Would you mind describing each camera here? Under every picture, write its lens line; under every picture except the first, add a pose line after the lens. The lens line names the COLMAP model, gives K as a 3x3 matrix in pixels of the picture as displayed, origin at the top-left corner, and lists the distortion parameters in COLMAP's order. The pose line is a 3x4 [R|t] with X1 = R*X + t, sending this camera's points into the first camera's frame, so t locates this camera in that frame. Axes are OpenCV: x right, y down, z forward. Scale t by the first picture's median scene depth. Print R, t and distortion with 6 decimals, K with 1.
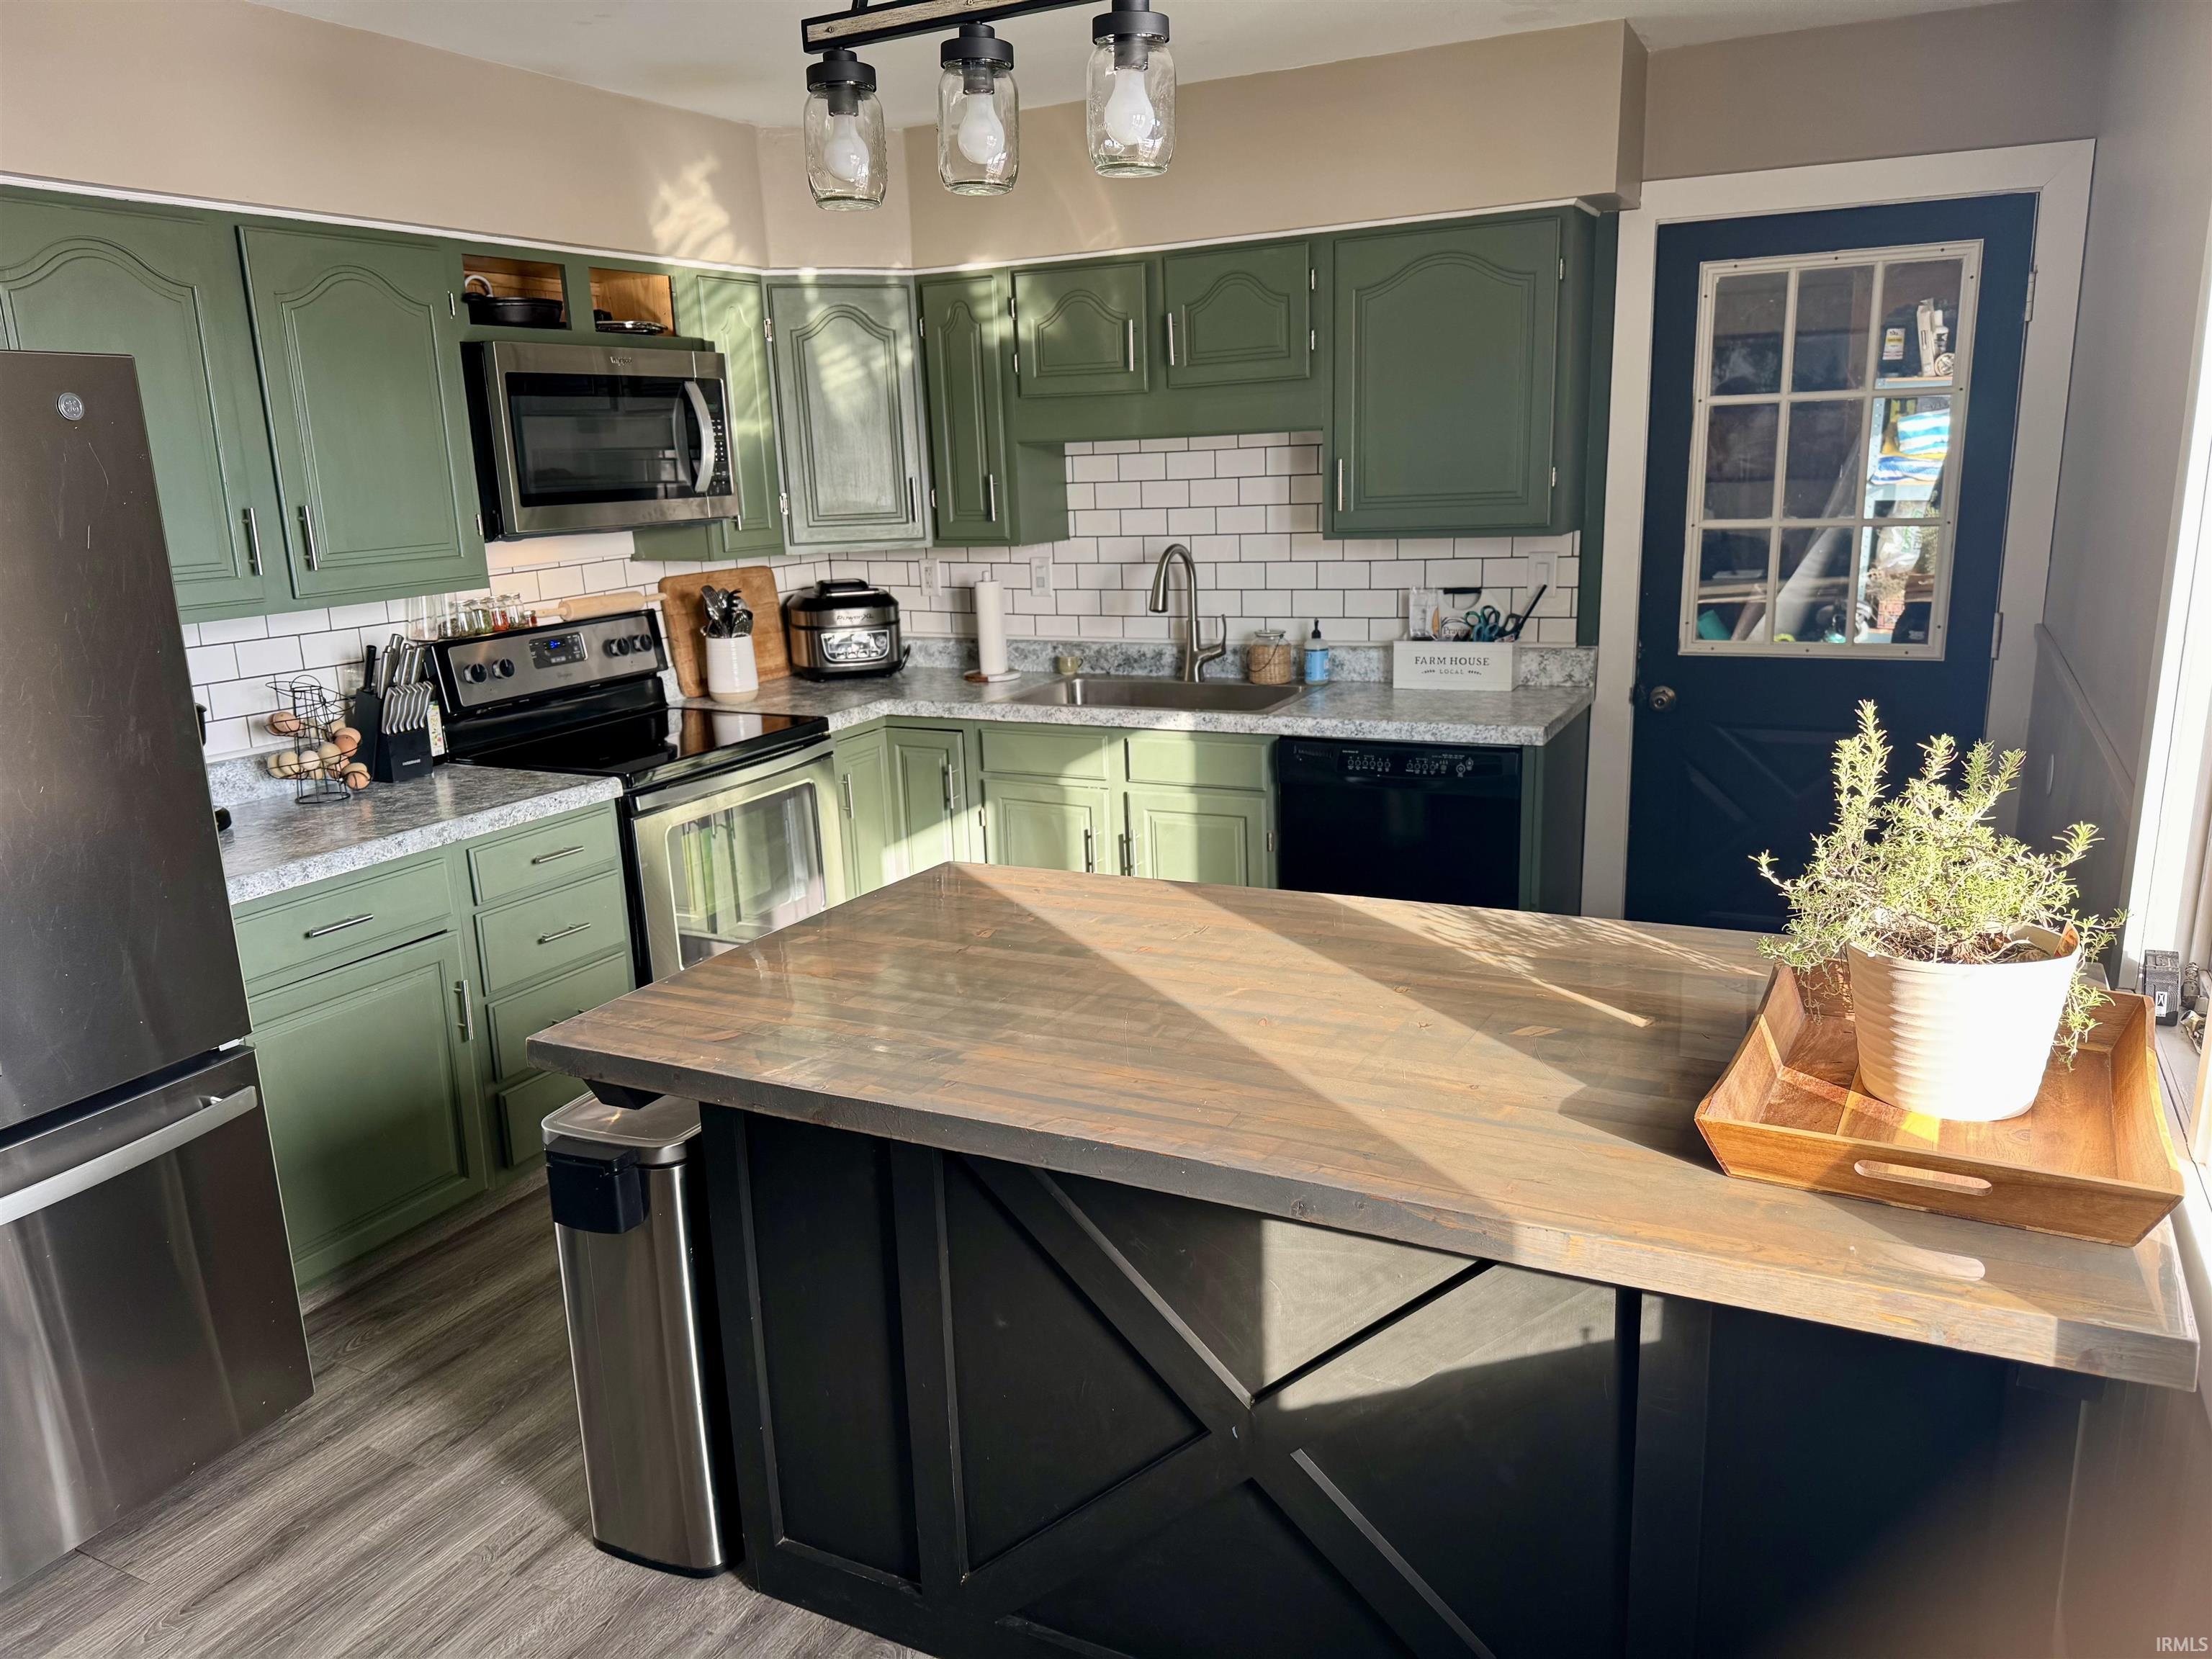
lens RADIAL K [[1551.4, 0, 1111.3], [0, 1551.4, 828.9], [0, 0, 1]] dist [0.011883, -0.017443]
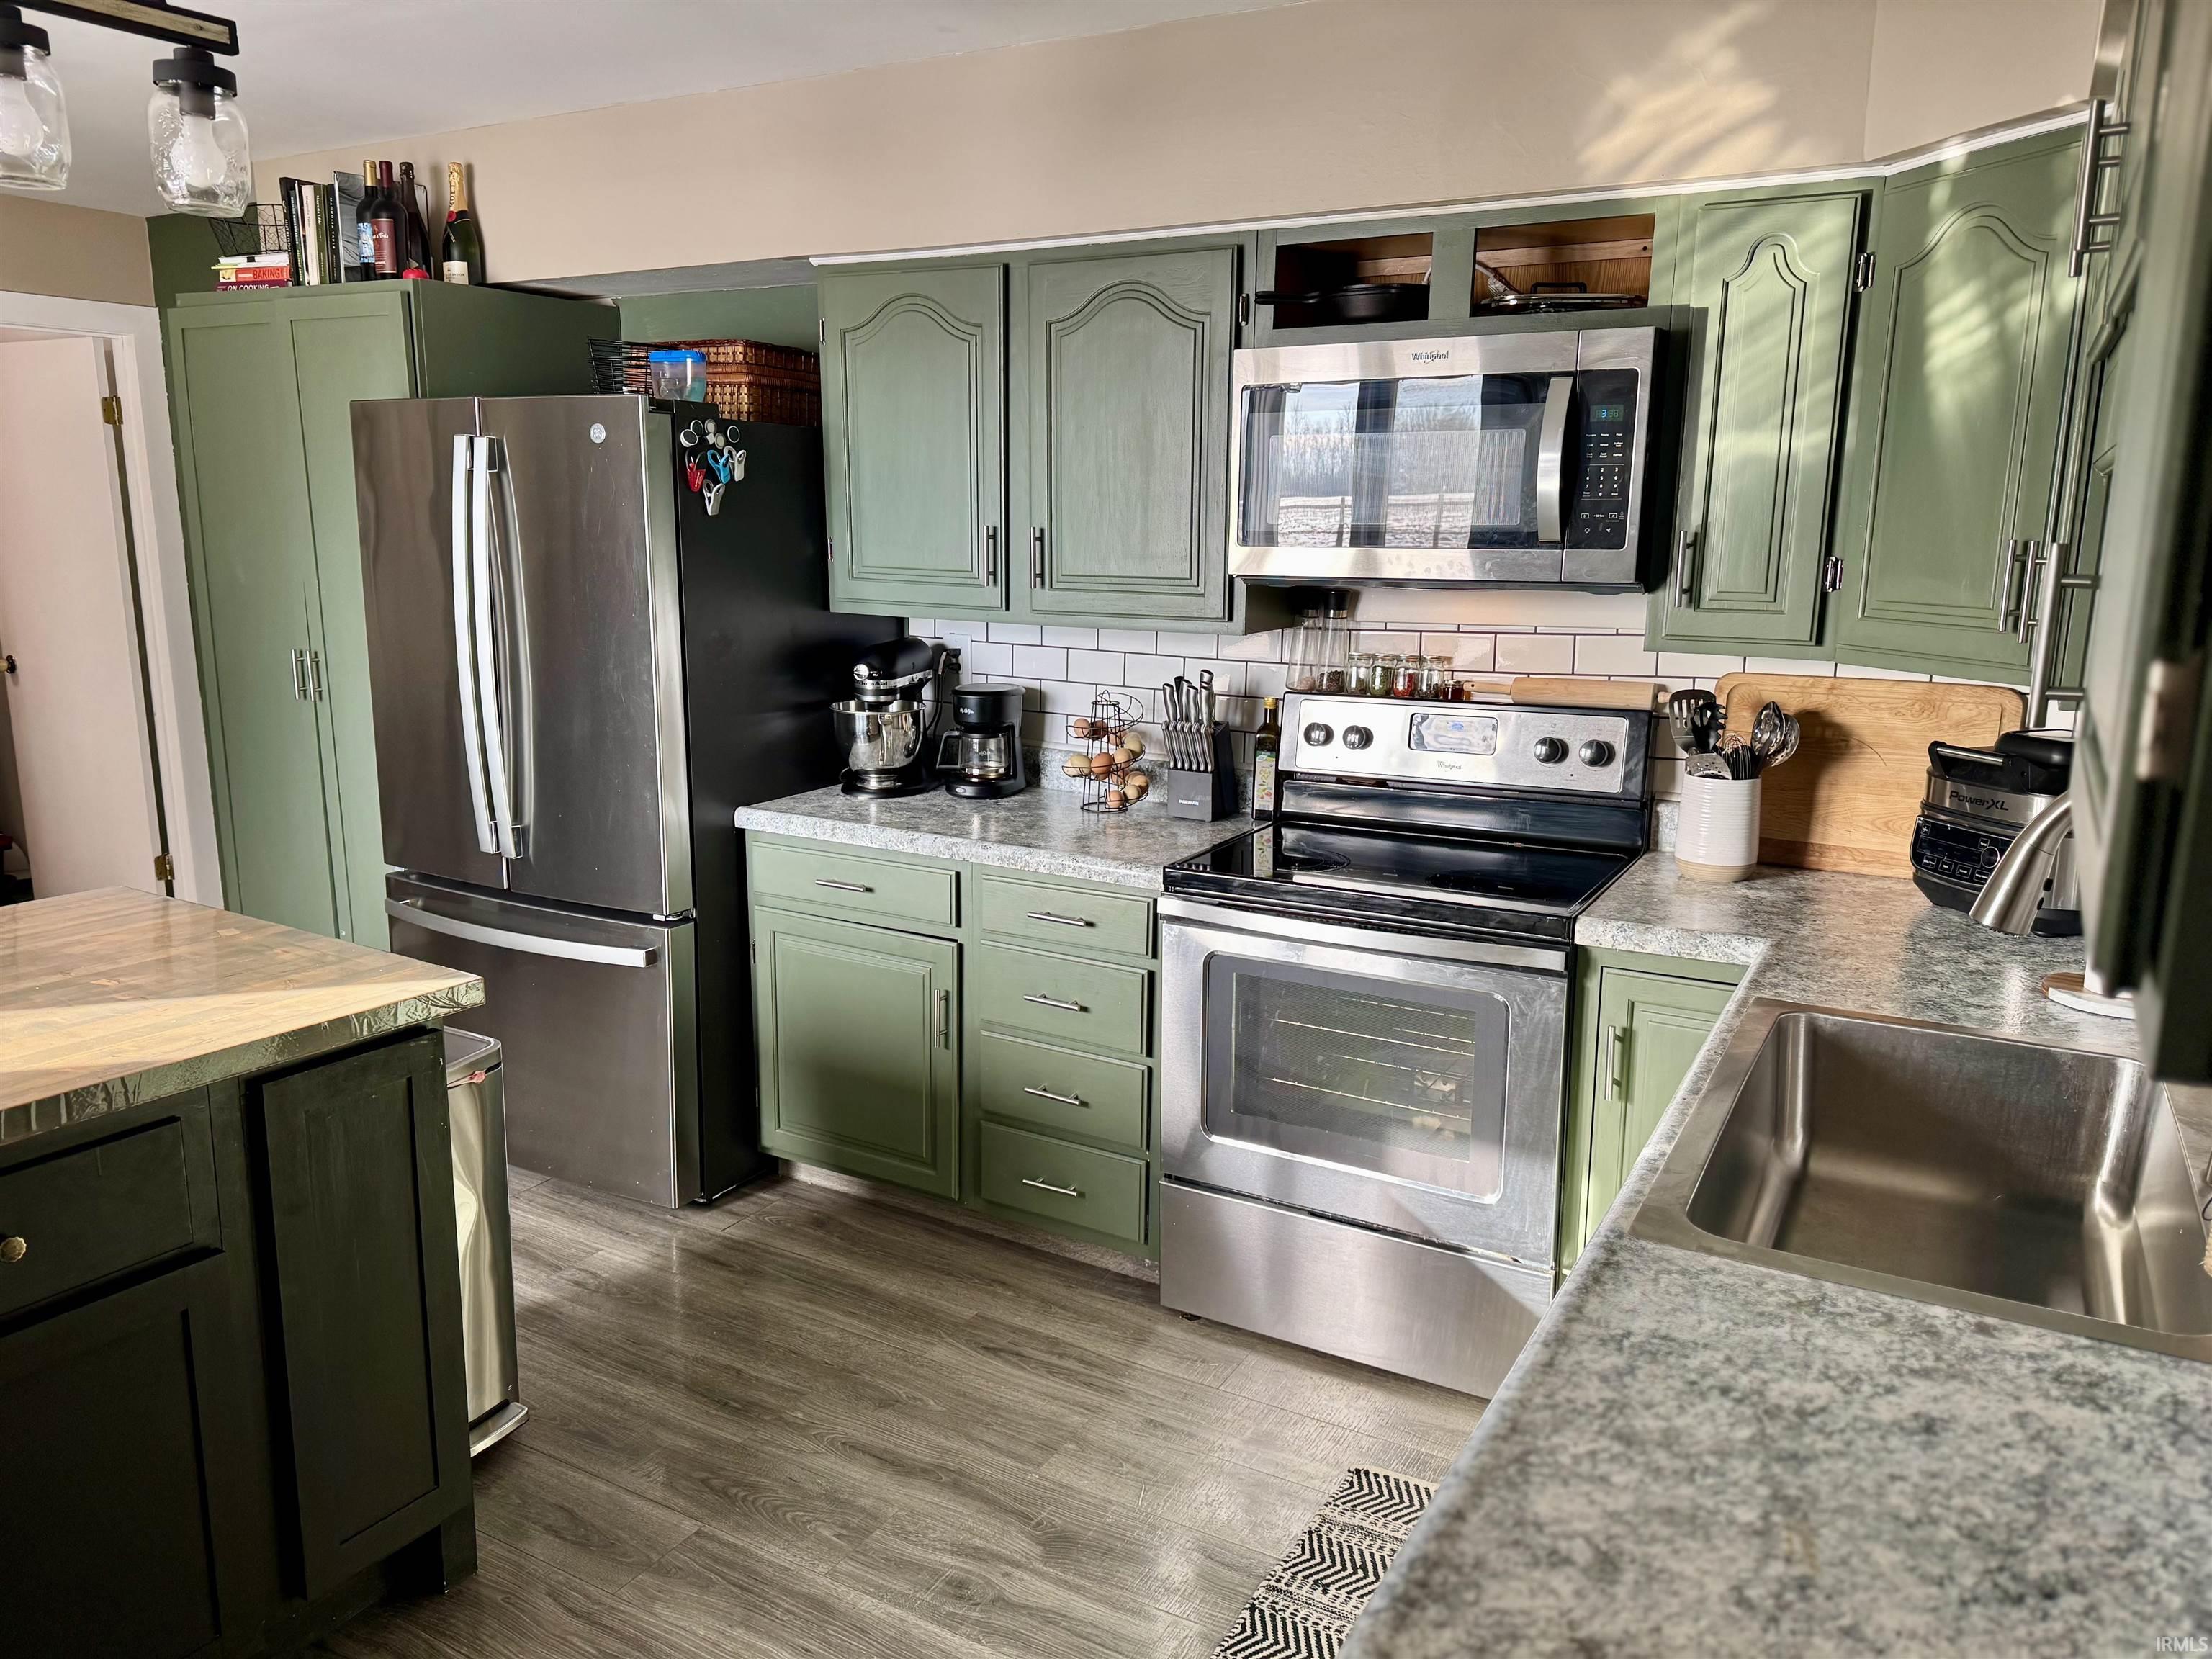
lens RADIAL K [[1551.4, 0, 1105.1], [0, 1551.4, 831.4], [0, 0, 1]] dist [0.011883, -0.017443]
pose [[-0.048192, 0.235186, -0.970755, 0.575393], [-0.247833, 0.938677, 0.239718, -0.289819], [0.967603, 0.252138, 0.013050, 1.140827]]
